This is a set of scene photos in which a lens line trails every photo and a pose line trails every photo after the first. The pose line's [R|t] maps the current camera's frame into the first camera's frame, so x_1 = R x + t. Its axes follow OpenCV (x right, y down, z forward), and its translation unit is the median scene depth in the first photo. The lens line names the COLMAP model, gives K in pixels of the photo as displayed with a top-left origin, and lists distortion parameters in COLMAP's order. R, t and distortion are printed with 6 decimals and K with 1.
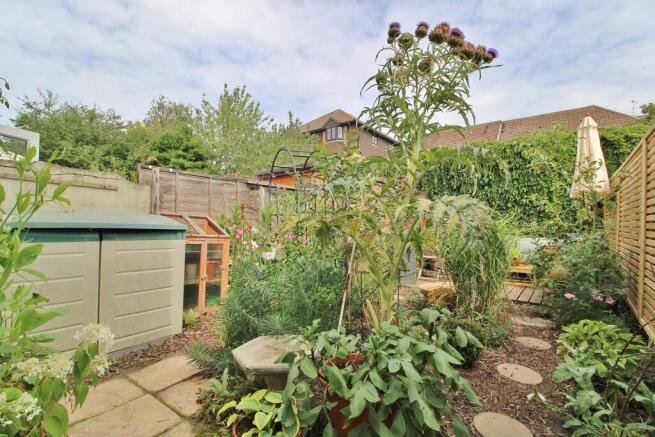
lens RADIAL K [[303.0, 0, 324.9], [0, 303.0, 217.7], [0, 0, 1]] dist [-0.015229, -0.004238]
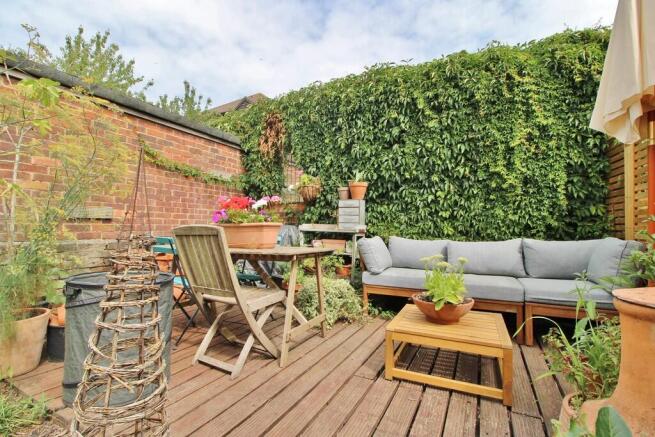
lens RADIAL K [[303.0, 0, 328.8], [0, 303.0, 222.8], [0, 0, 1]] dist [-0.015229, -0.004238]
pose [[0.978614, 0.005863, 0.205622, 0.315878], [-0.008728, 0.999877, 0.013028, 0.028871], [-0.205520, -0.014544, 0.978545, 0.508875]]
